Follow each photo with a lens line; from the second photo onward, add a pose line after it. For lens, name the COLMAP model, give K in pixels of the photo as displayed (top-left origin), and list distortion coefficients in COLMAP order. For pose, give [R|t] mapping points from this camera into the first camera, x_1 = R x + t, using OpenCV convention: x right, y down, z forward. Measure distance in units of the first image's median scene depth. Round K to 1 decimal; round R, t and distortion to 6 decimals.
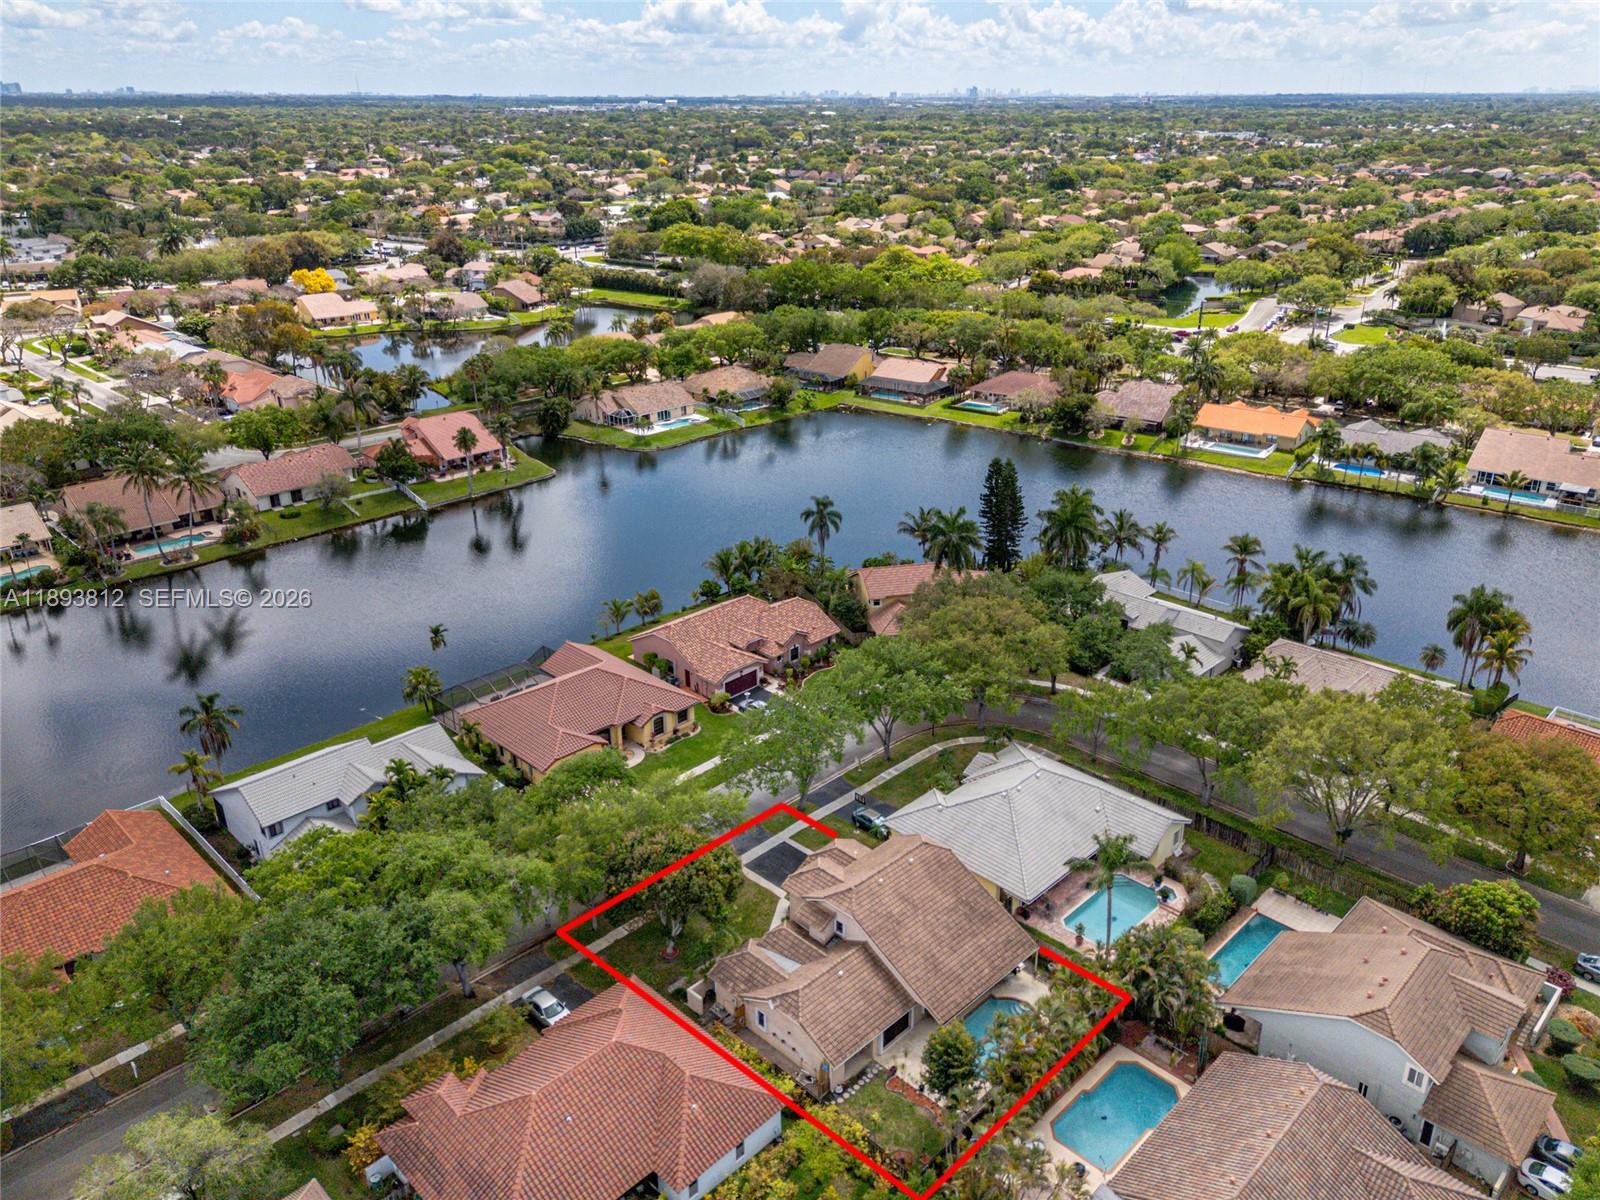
lens RADIAL K [[1140.8, 0, 832.7], [0, 1140.8, 598.1], [0, 0, 1]] dist [0.069539, -0.078319]
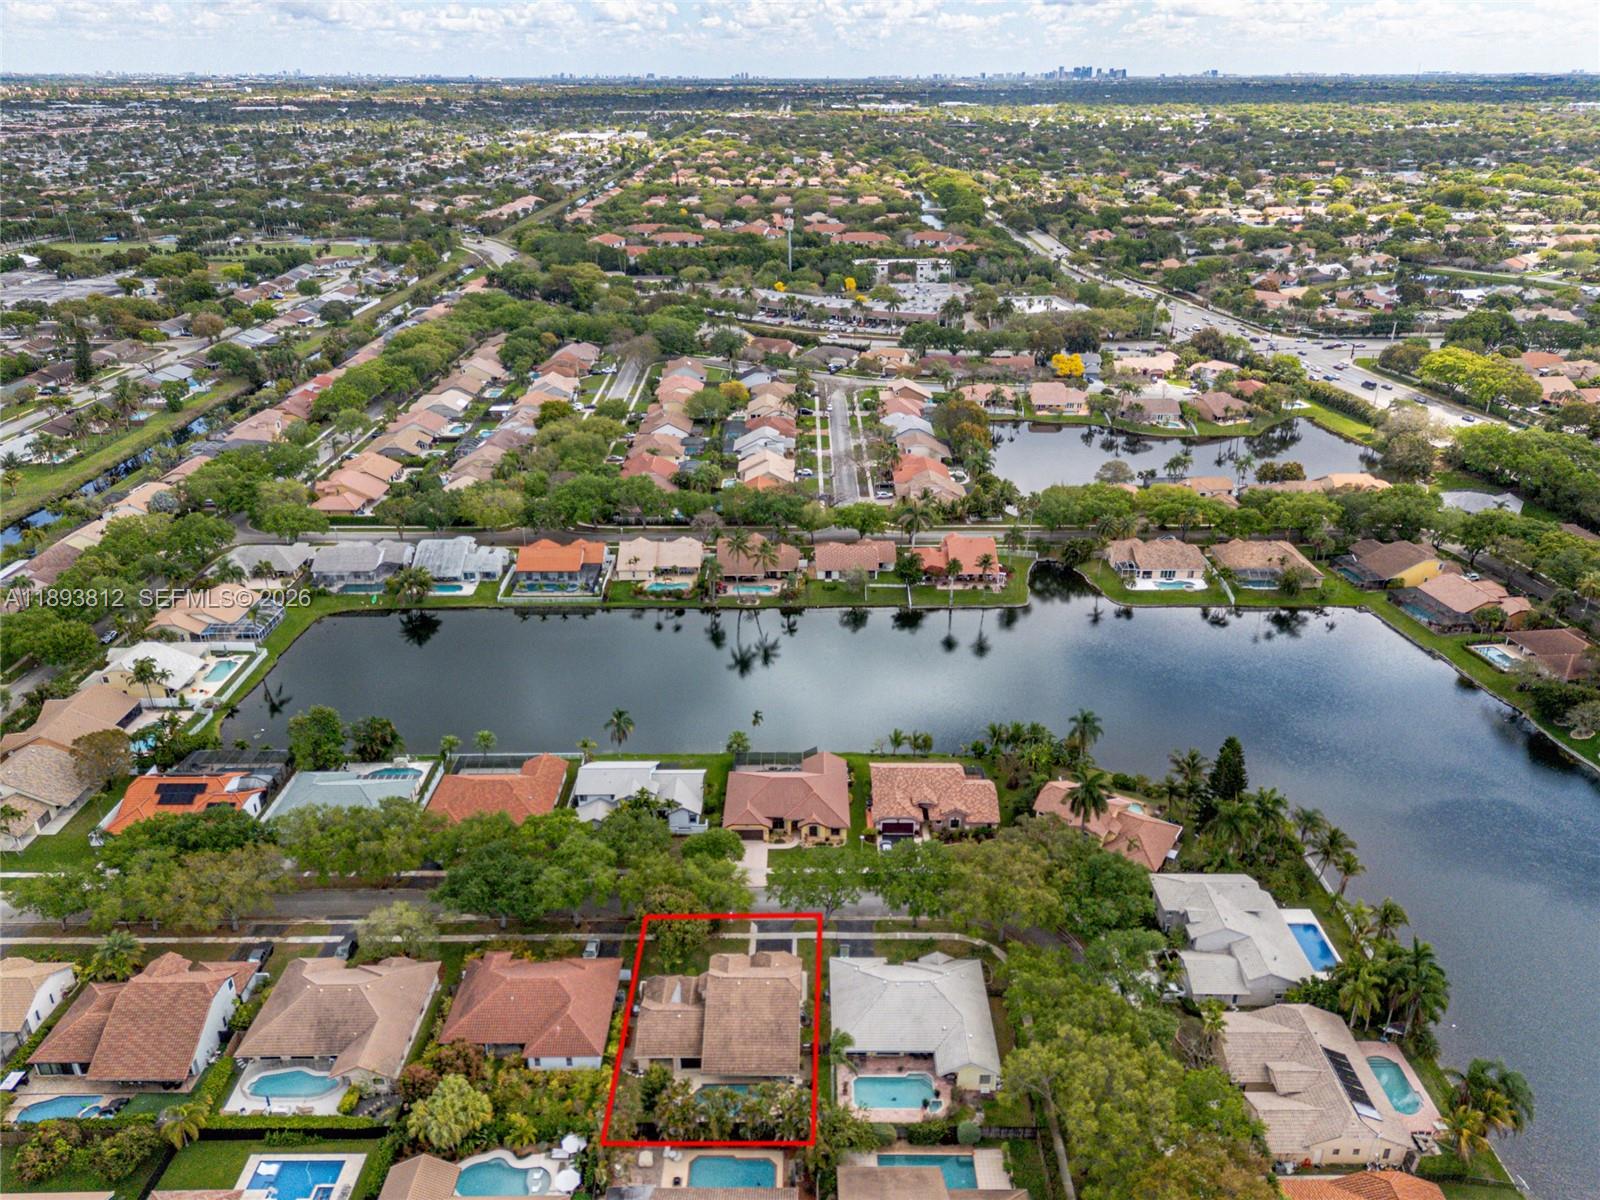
lens RADIAL K [[1140.8, 0, 832.7], [0, 1140.8, 598.1], [0, 0, 1]] dist [0.069539, -0.078319]
pose [[0.699049, 0.294237, -0.651732, 0.689042], [-0.286413, 0.950328, 0.121838, -0.337348], [0.655209, 0.101494, 0.748599, -0.123350]]
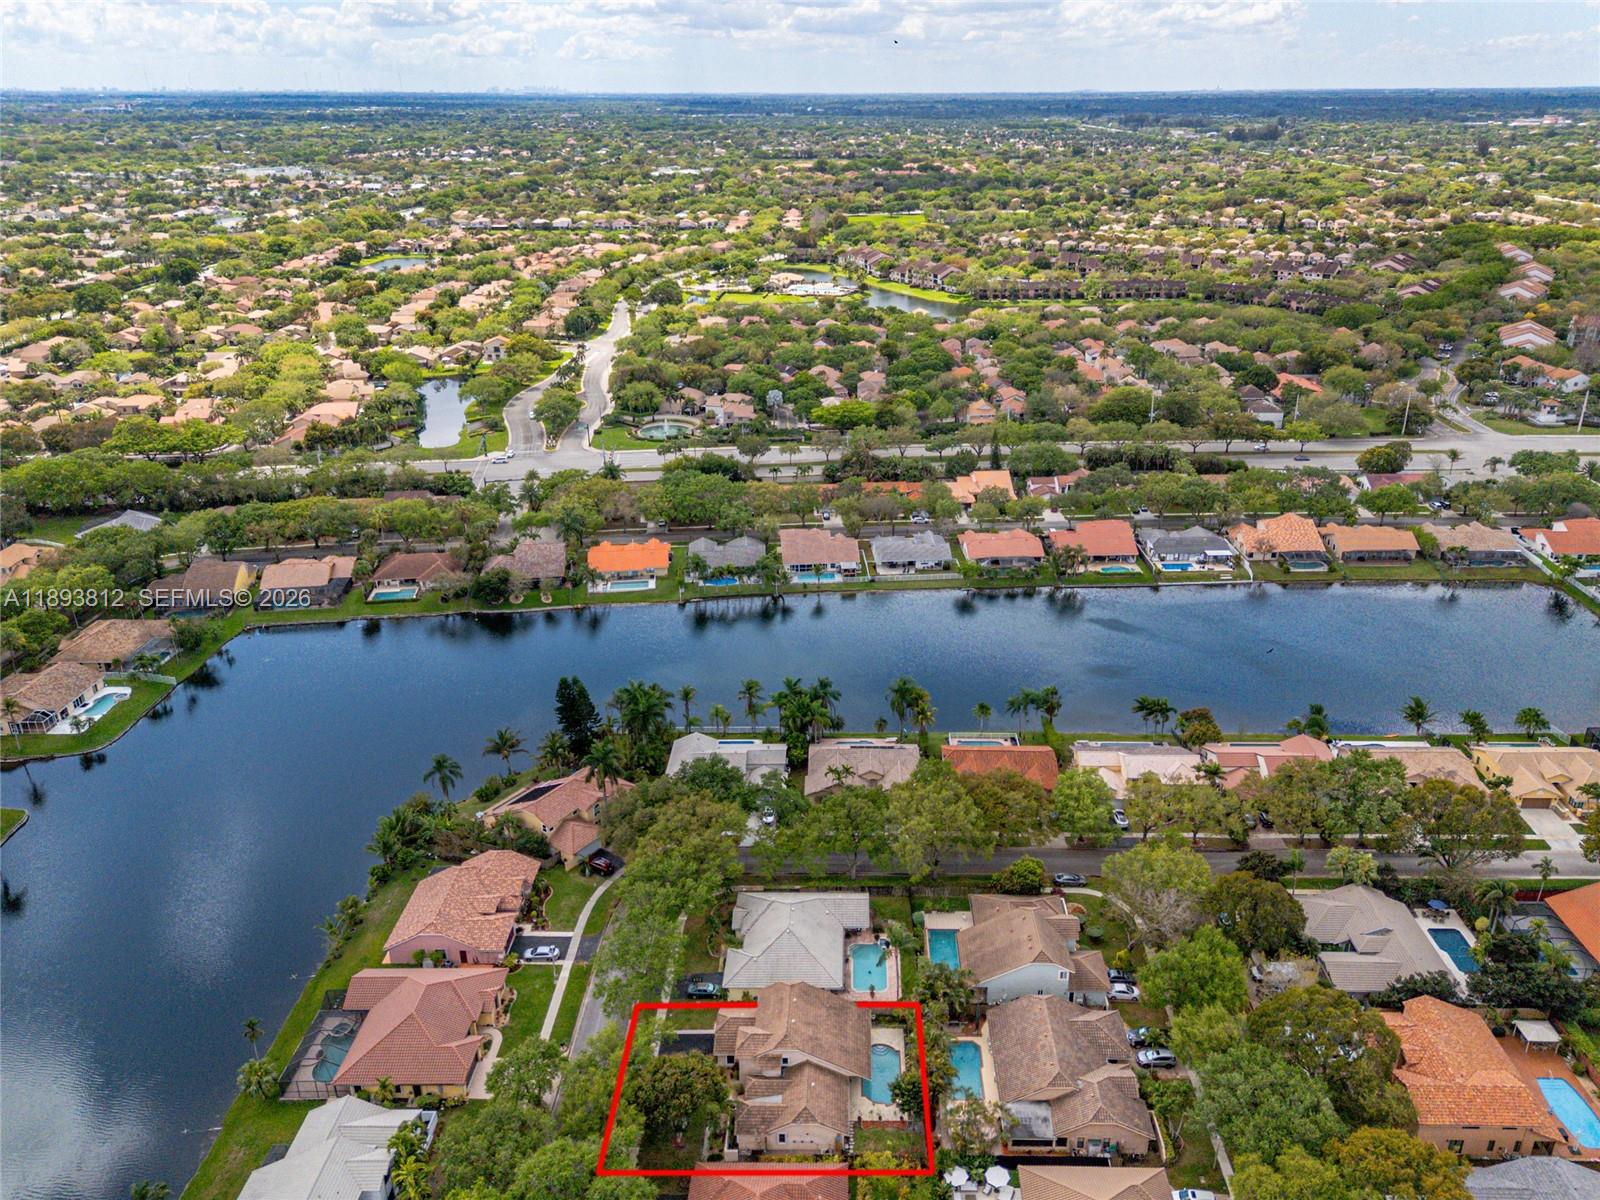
lens RADIAL K [[1140.8, 0, 832.7], [0, 1140.8, 598.1], [0, 0, 1]] dist [0.069539, -0.078319]
pose [[0.726388, -0.269537, 0.632227, -0.510300], [0.273607, 0.957262, 0.093752, -0.298637], [-0.630476, 0.104881, 0.769090, -0.215219]]
